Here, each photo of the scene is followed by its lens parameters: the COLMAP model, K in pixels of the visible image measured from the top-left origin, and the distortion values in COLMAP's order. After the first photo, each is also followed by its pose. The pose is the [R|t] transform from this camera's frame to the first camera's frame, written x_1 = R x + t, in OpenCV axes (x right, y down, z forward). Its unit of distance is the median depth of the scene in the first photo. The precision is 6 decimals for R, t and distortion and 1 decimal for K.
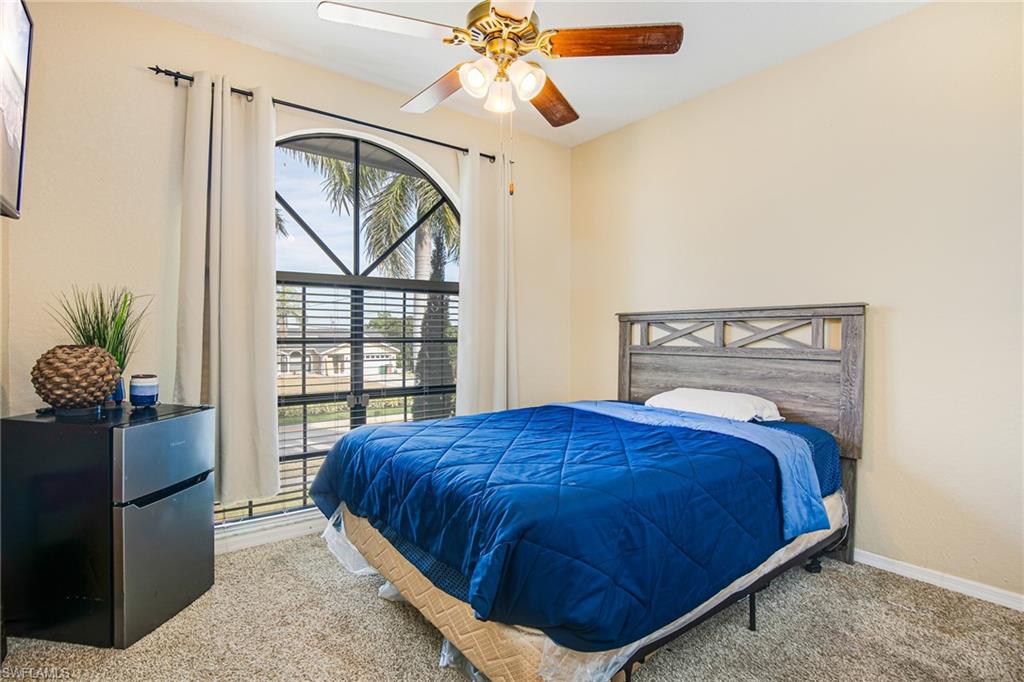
lens RADIAL K [[489.8, 0, 519.1], [0, 489.8, 344.4], [0, 0, 1]] dist [-0.021196, 0.003445]
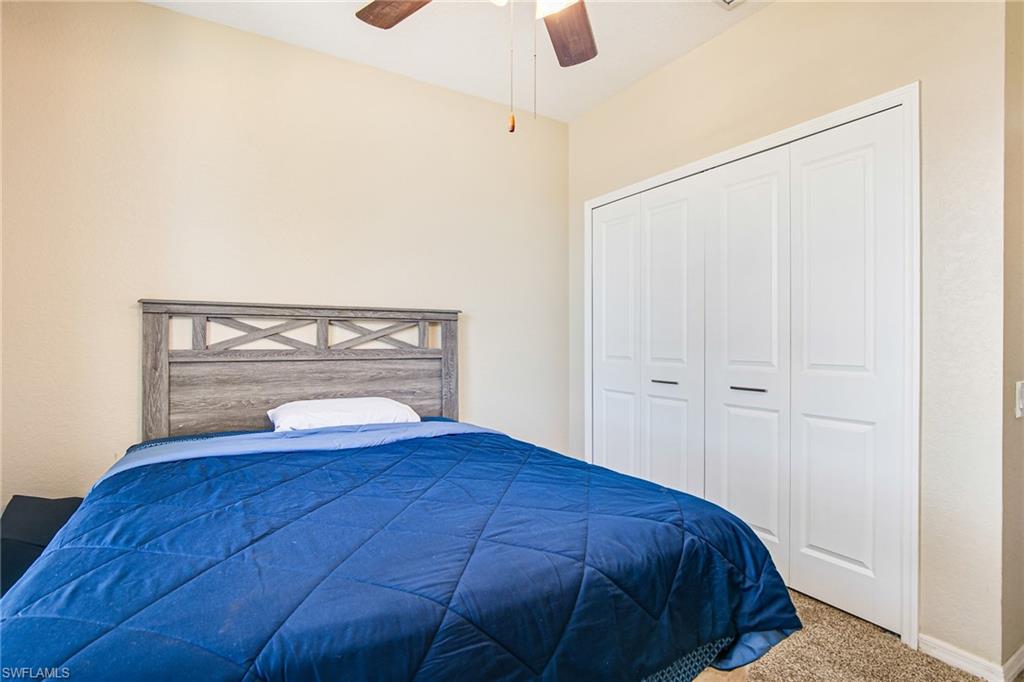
lens RADIAL K [[489.8, 0, 521.6], [0, 489.8, 346.6], [0, 0, 1]] dist [-0.021196, 0.003445]
pose [[0.136876, -0.020260, 0.990381, -0.465847], [0.010083, 0.999768, 0.019058, -0.014453], [-0.990537, 0.007378, 0.137049, 0.602719]]
